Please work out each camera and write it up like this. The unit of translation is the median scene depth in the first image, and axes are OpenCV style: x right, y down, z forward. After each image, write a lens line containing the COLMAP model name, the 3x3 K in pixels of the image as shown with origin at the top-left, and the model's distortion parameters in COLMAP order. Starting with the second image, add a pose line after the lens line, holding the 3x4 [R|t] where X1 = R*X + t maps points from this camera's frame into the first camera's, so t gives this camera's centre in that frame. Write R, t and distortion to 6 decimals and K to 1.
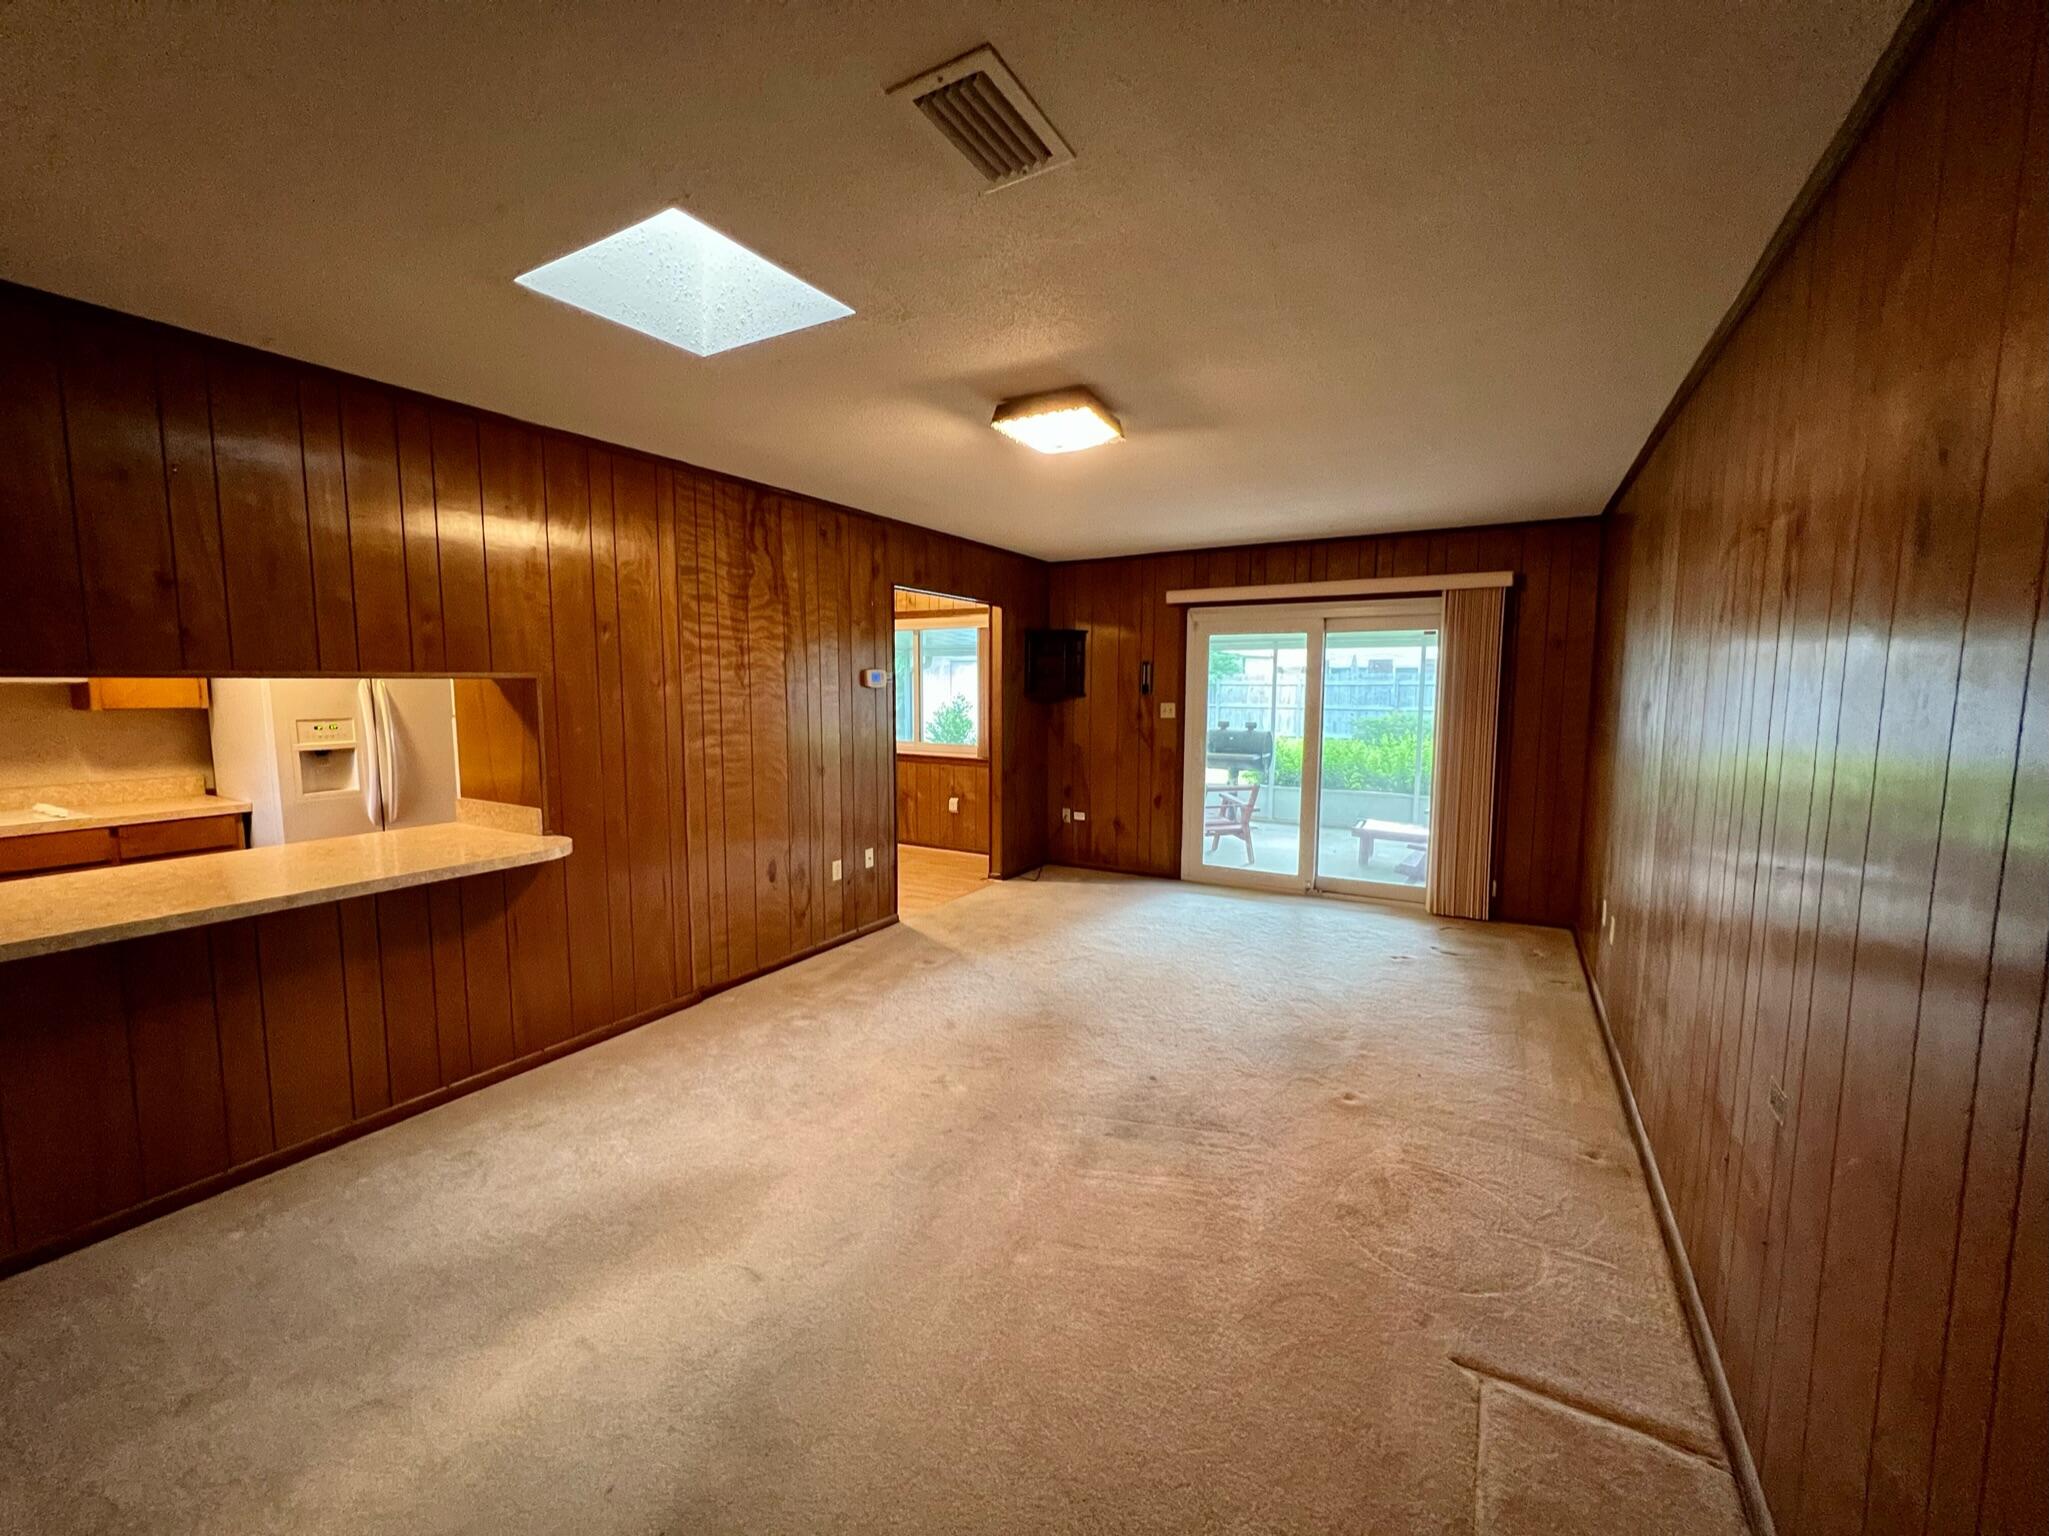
lens RADIAL K [[831.0, 0, 1031.3], [0, 831.0, 772.3], [0, 0, 1]] dist [0.002765, -0.000093]
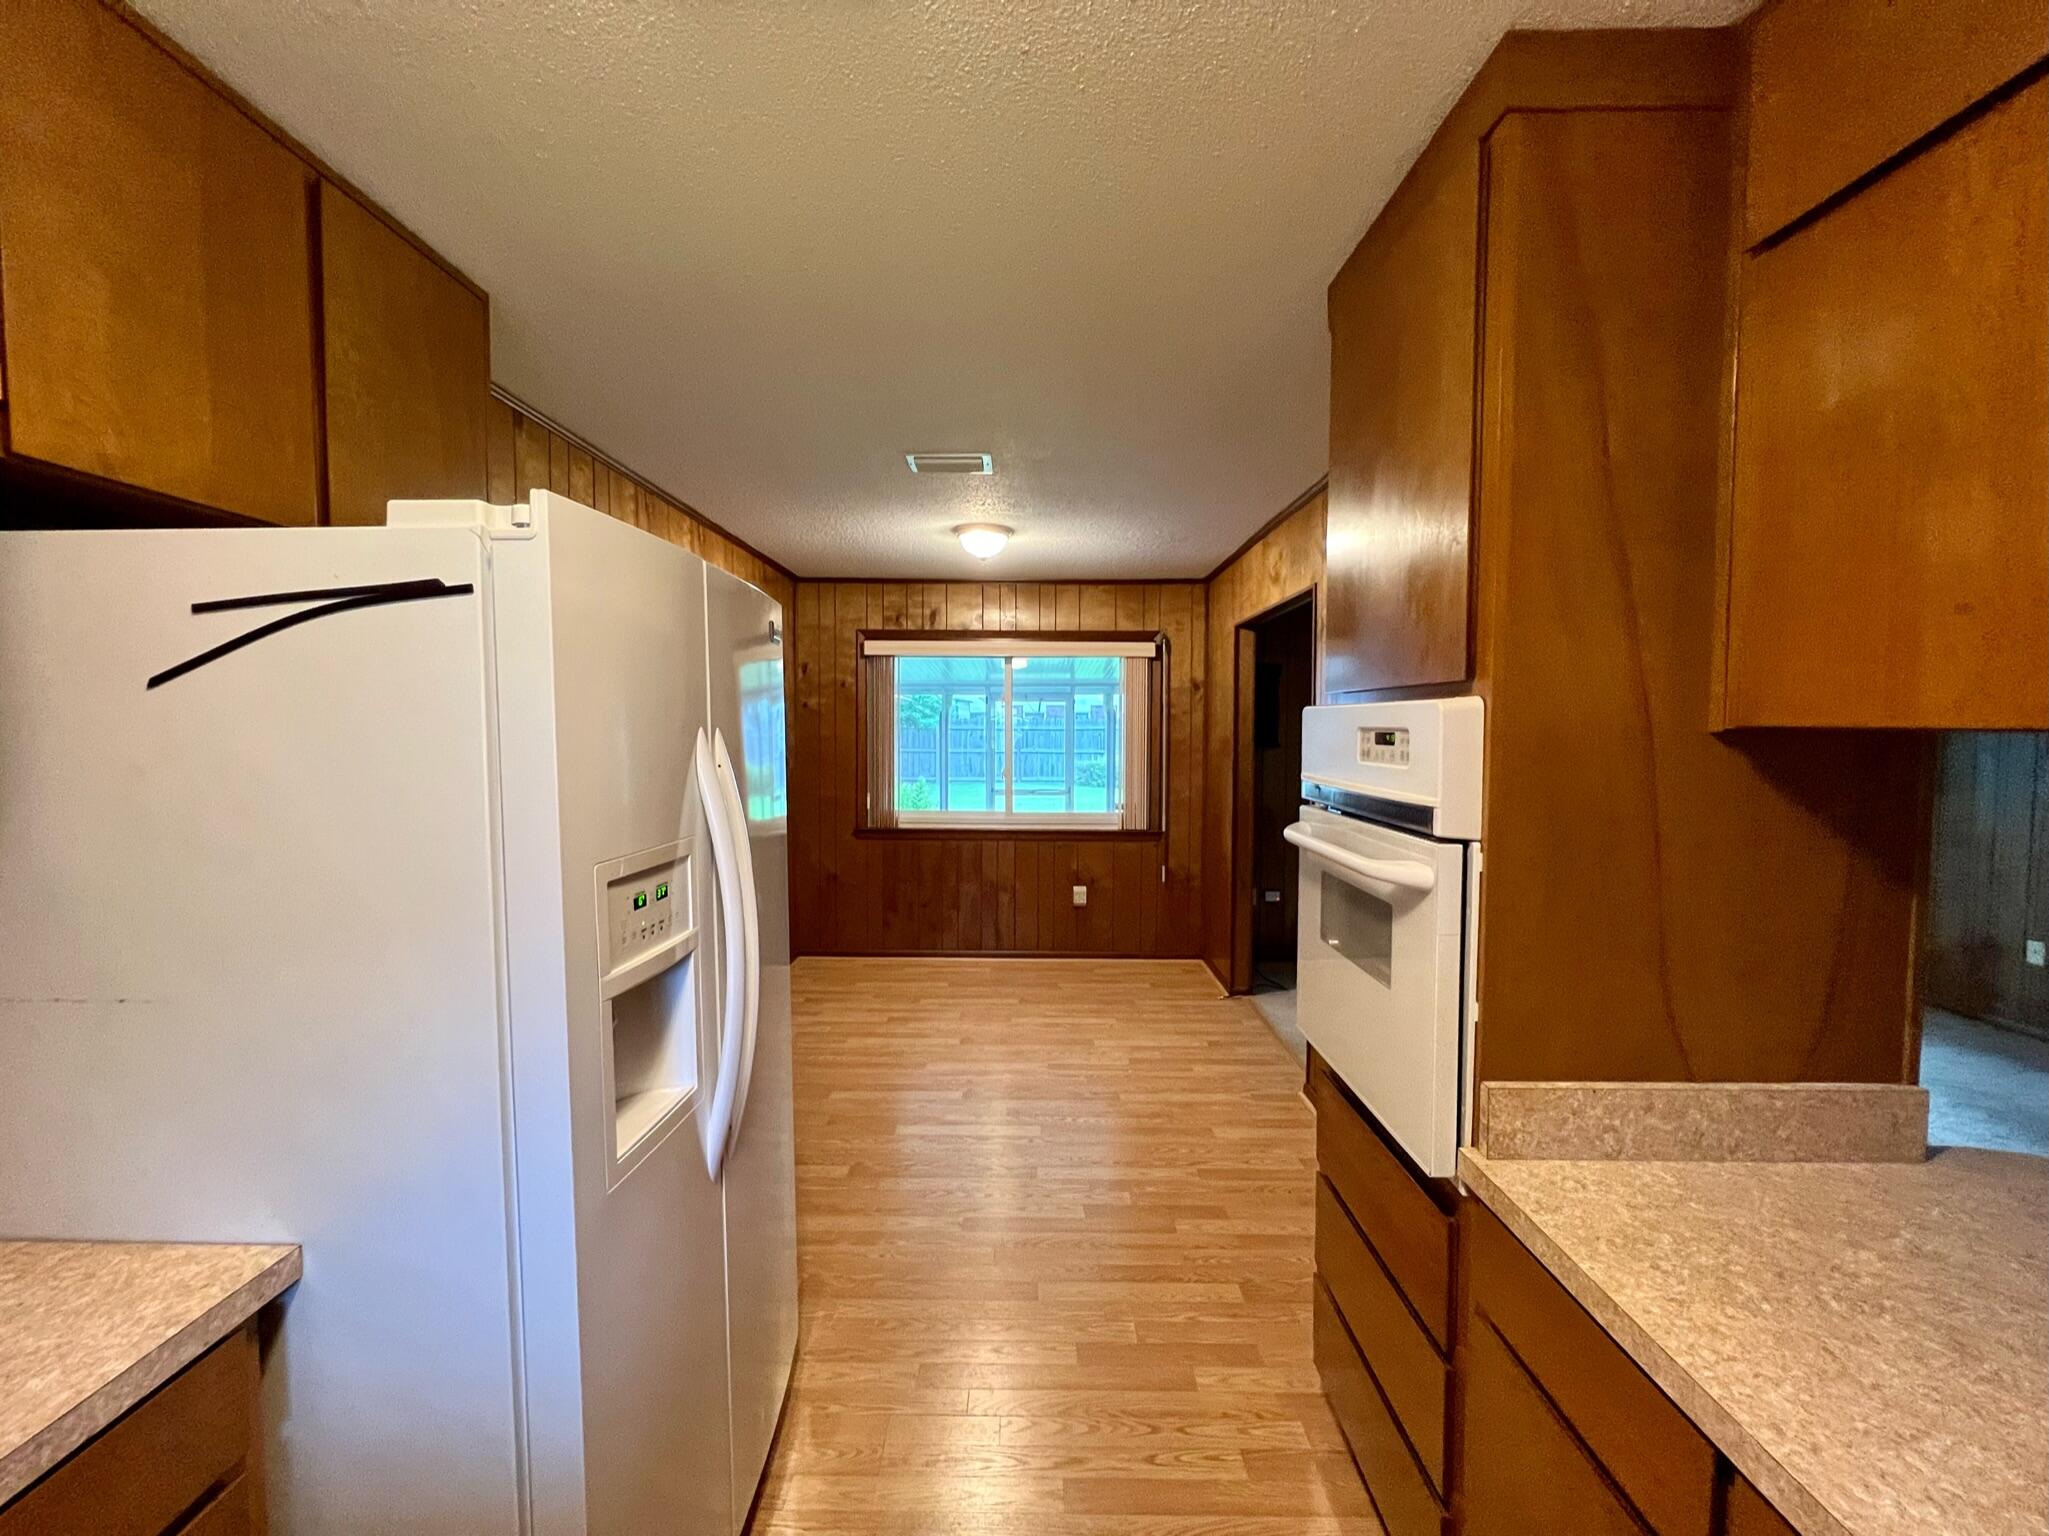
lens RADIAL K [[831.0, 0, 1015.2], [0, 831.0, 772.1], [0, 0, 1]] dist [0.002765, -0.000093]
pose [[0.884732, -0.032184, 0.464987, -0.490991], [0.053700, 0.998008, -0.033098, -0.049572], [-0.462996, 0.054253, 0.884698, 0.370743]]
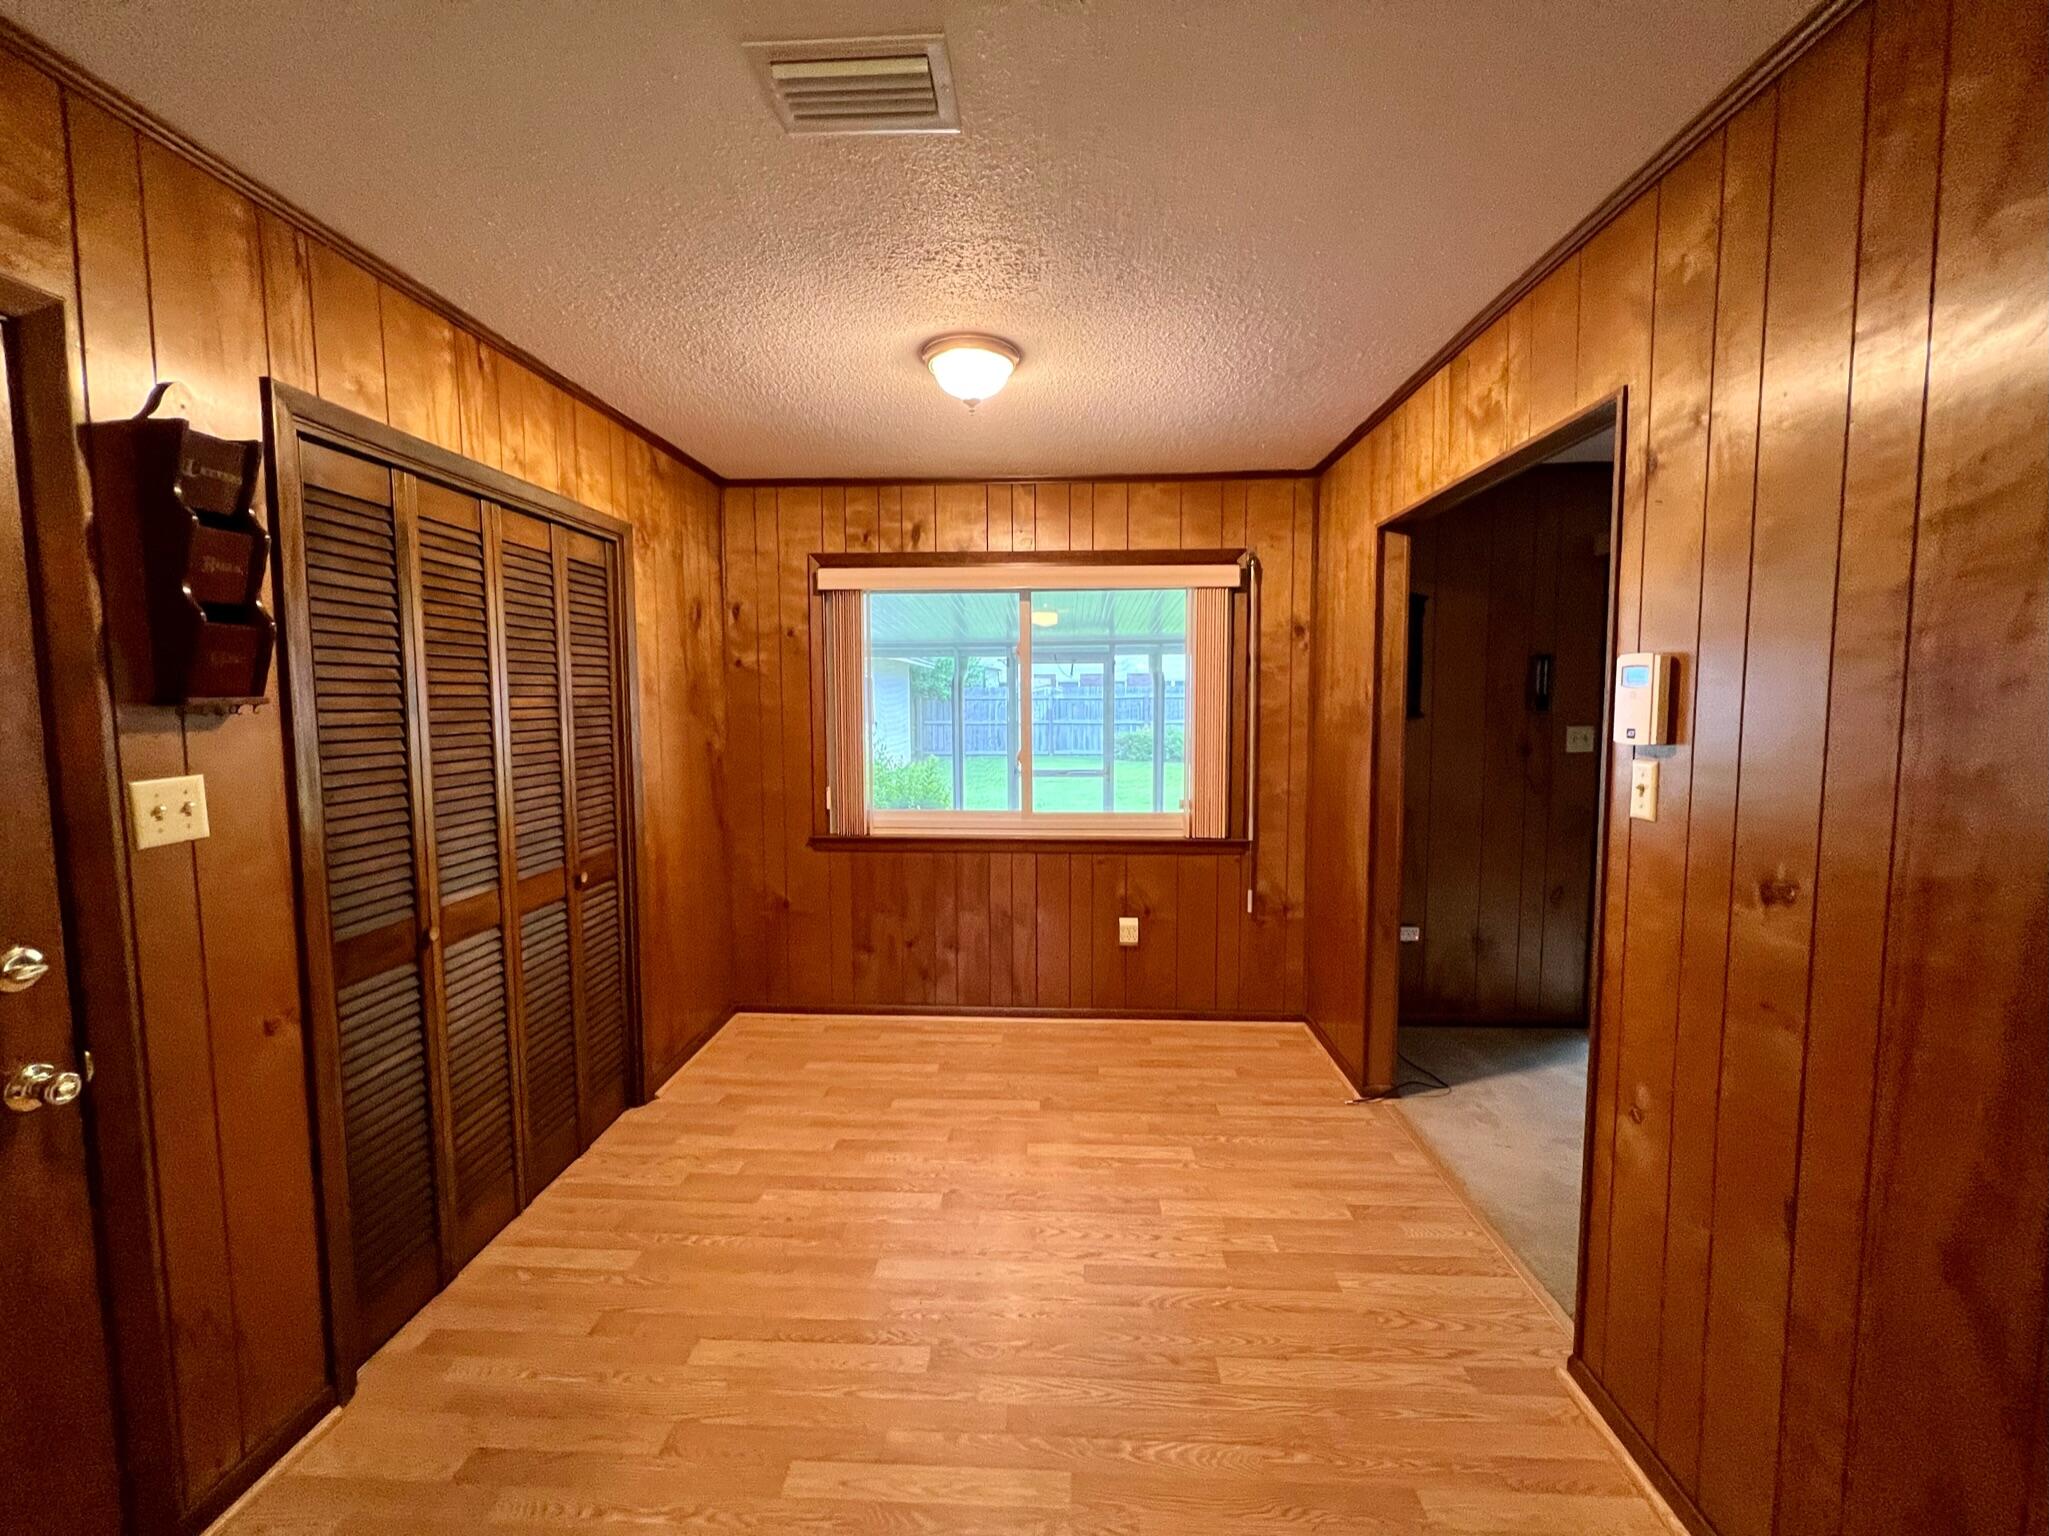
lens RADIAL K [[831.0, 0, 1028.7], [0, 831.0, 765.3], [0, 0, 1]] dist [0.002765, -0.000093]
pose [[0.896058, -0.049562, 0.441161, -0.378934], [0.059285, 0.998207, -0.008272, -0.064516], [-0.439960, 0.033567, 0.897390, 0.564154]]
